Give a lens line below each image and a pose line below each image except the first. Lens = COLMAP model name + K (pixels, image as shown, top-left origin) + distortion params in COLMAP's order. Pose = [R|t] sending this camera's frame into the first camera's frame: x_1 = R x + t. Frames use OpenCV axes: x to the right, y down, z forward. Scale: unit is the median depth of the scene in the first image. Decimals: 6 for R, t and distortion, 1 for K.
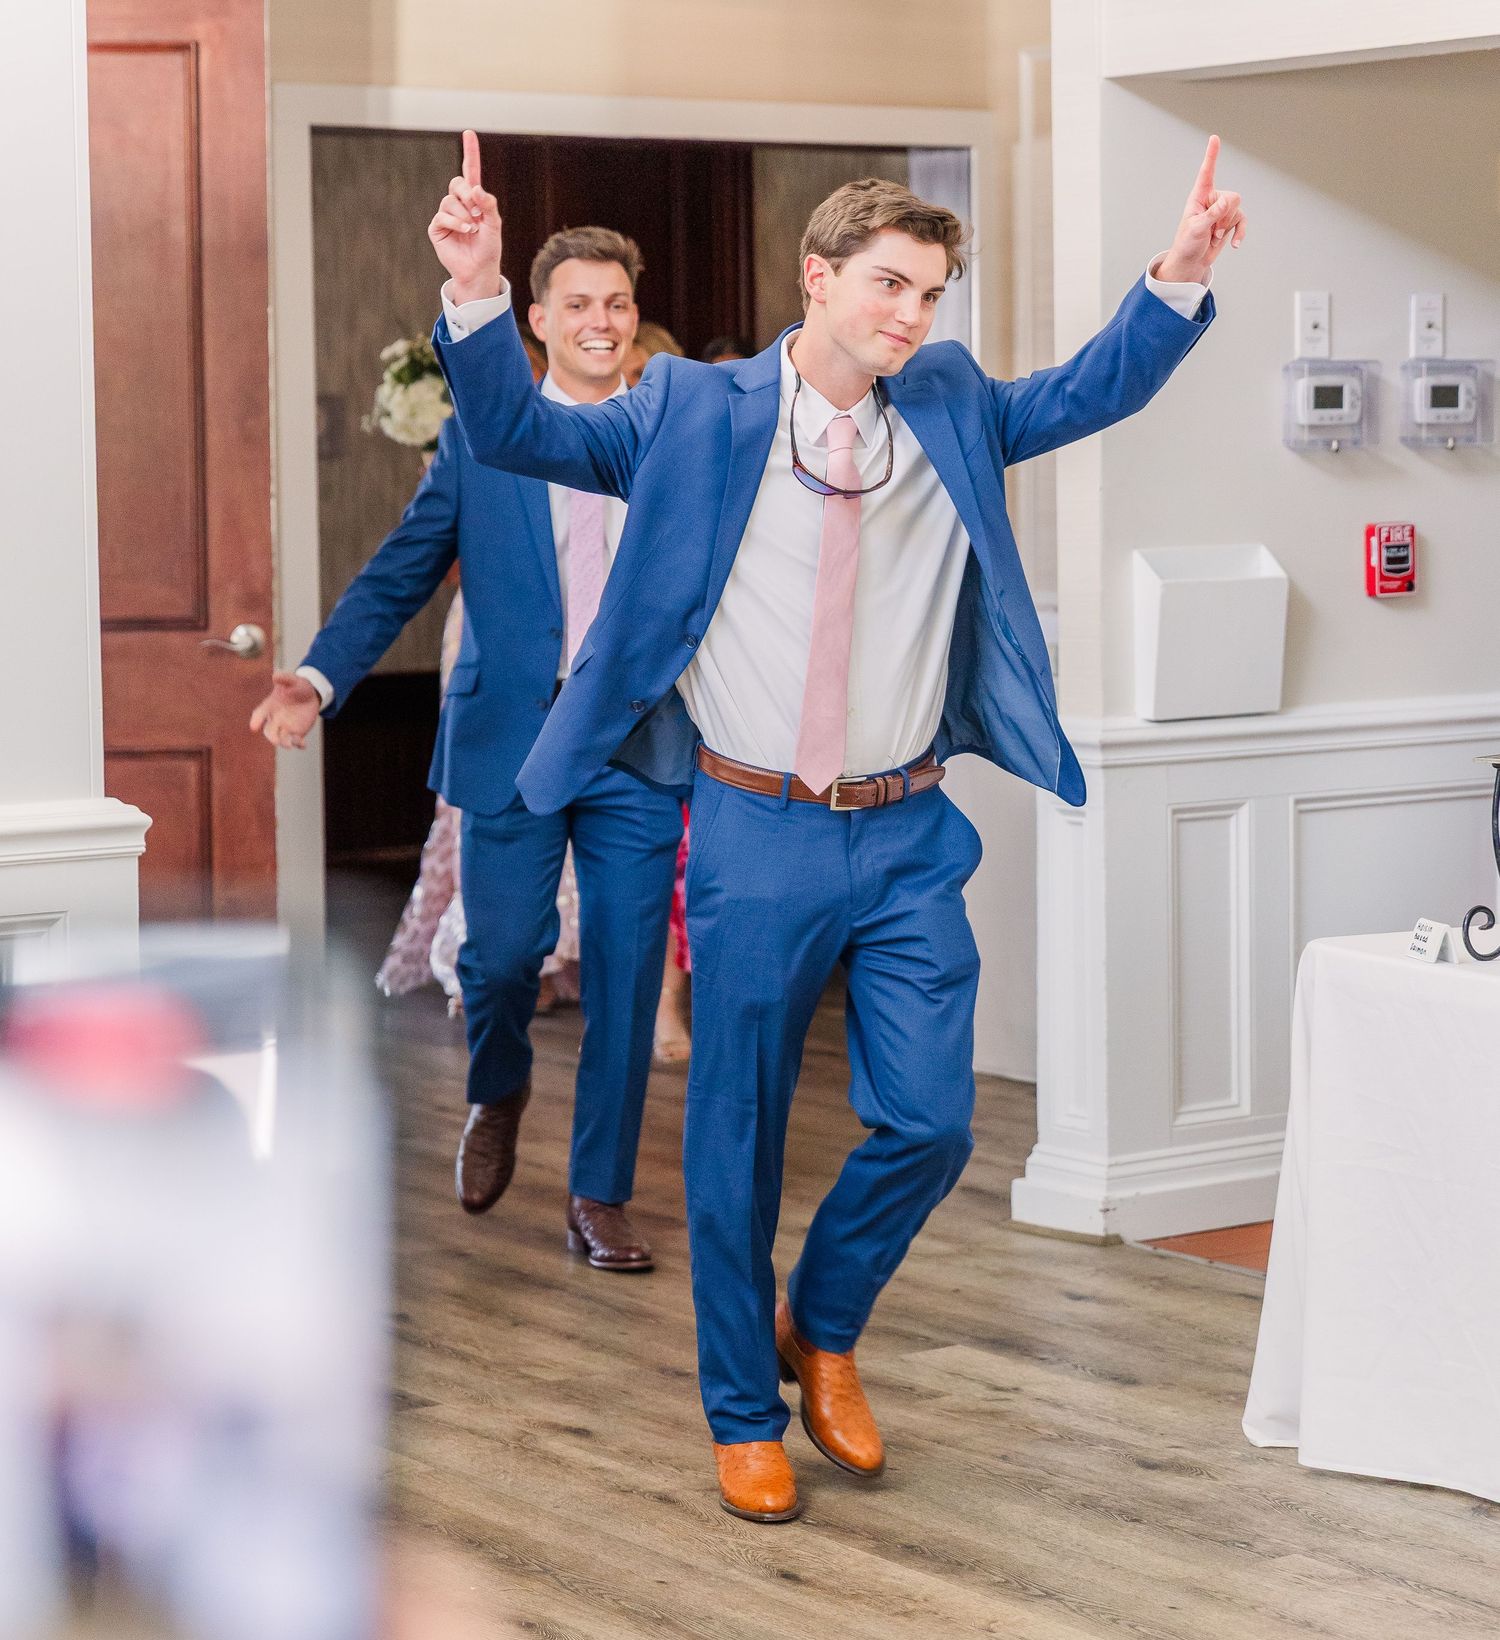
lens RADIAL K [[4465.0, 0, 750.0], [0, 4465.0, 820.0], [0, 0, 1]] dist [-0.000722, 0.518787]
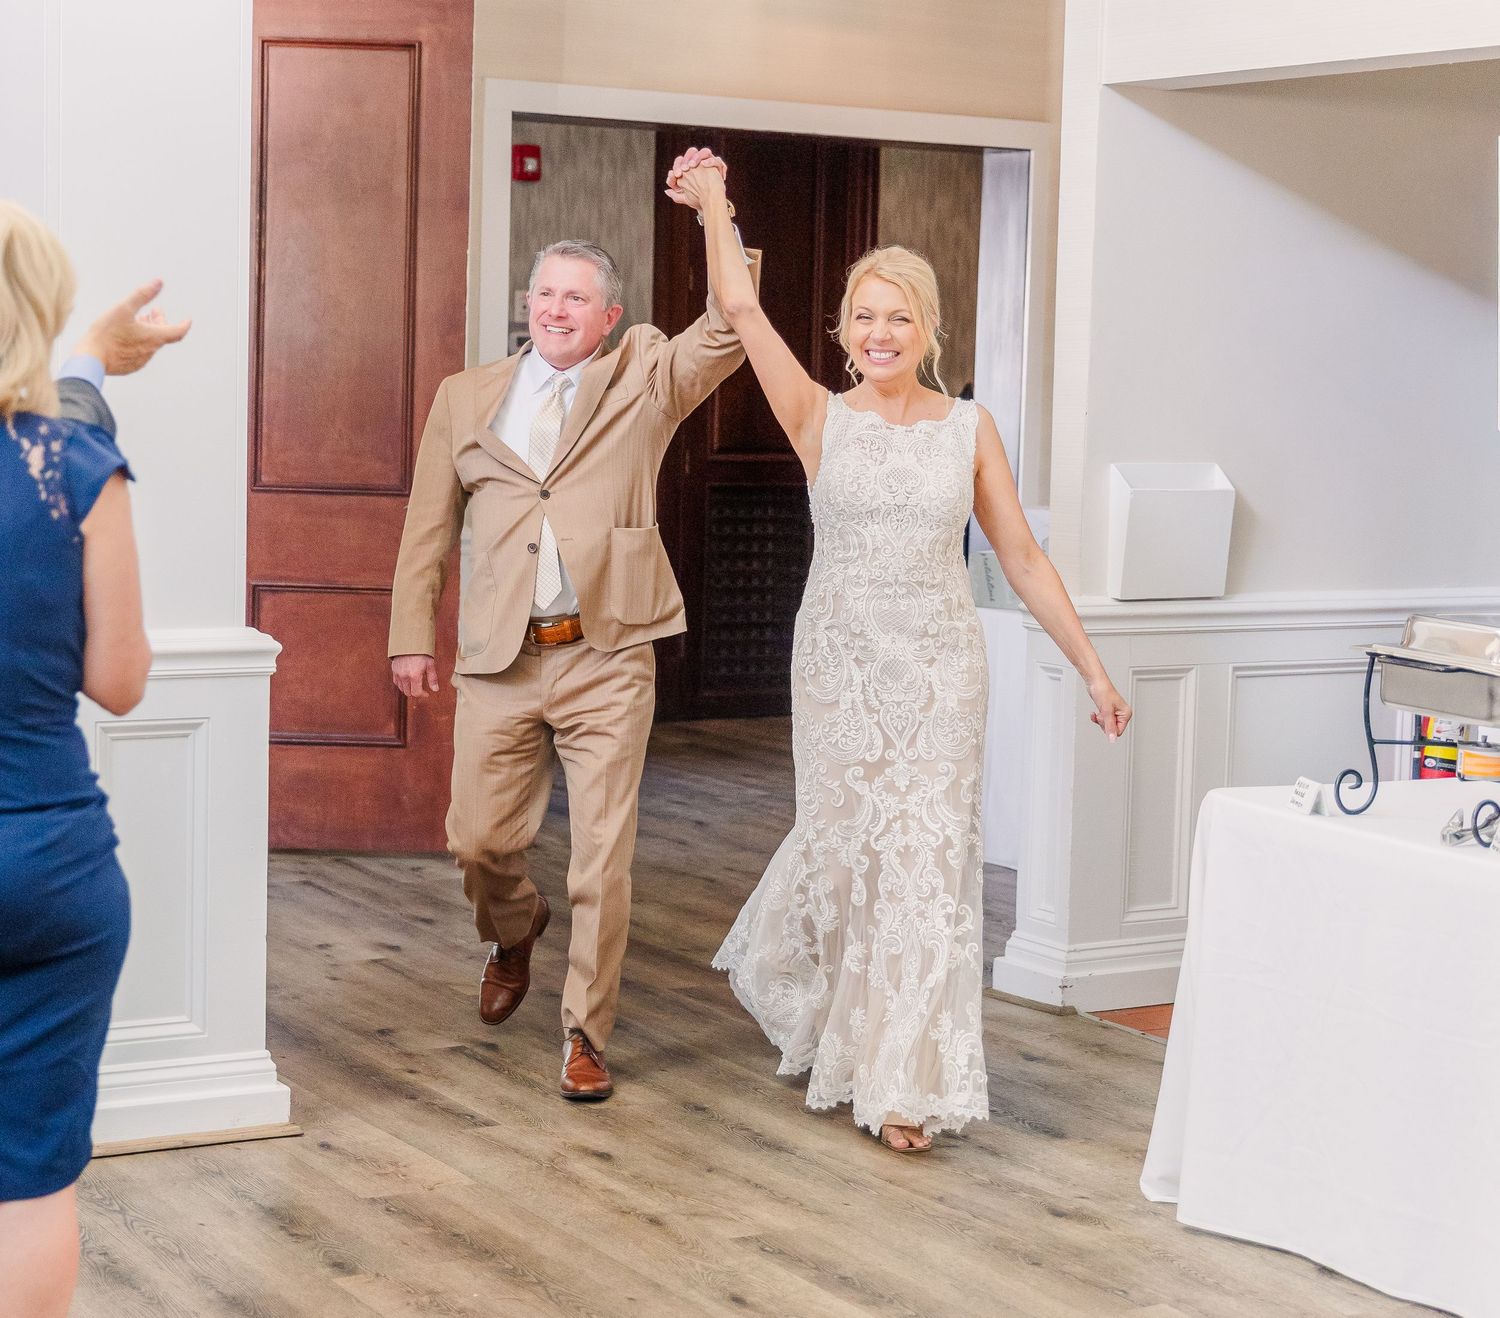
lens RADIAL K [[3086.3, 0, 750.0], [0, 3086.3, 682.6], [0, 0, 1]] dist [0.031812, 0.066391]
pose [[0.996890, 0.045578, -0.064295, 0.052309], [-0.044690, 0.998885, 0.015188, -0.009082], [0.064915, -0.012267, 0.997815, 0.151896]]
